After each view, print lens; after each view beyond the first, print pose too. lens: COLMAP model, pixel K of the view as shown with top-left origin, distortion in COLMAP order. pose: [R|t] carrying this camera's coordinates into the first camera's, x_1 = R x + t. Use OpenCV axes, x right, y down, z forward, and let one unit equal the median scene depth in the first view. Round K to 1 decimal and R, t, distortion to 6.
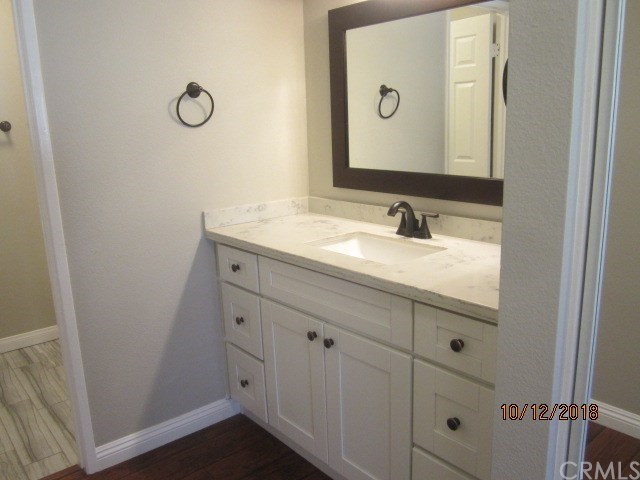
lens RADIAL K [[530.6, 0, 320.6], [0, 530.6, 243.2], [0, 0, 1]] dist [-0.037046, 0.006634]
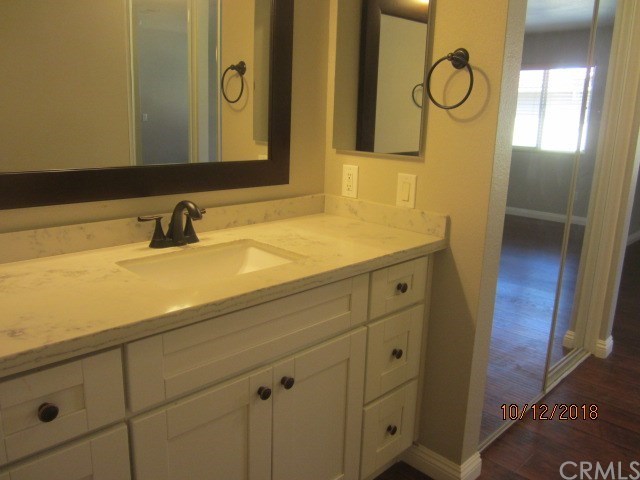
lens RADIAL K [[530.6, 0, 320.6], [0, 530.6, 243.2], [0, 0, 1]] dist [-0.037046, 0.006634]
pose [[-0.096560, -0.204728, 0.974044, -0.704081], [0.194434, 0.955884, 0.220186, -0.168381], [-0.976151, 0.210649, -0.052494, 0.949413]]
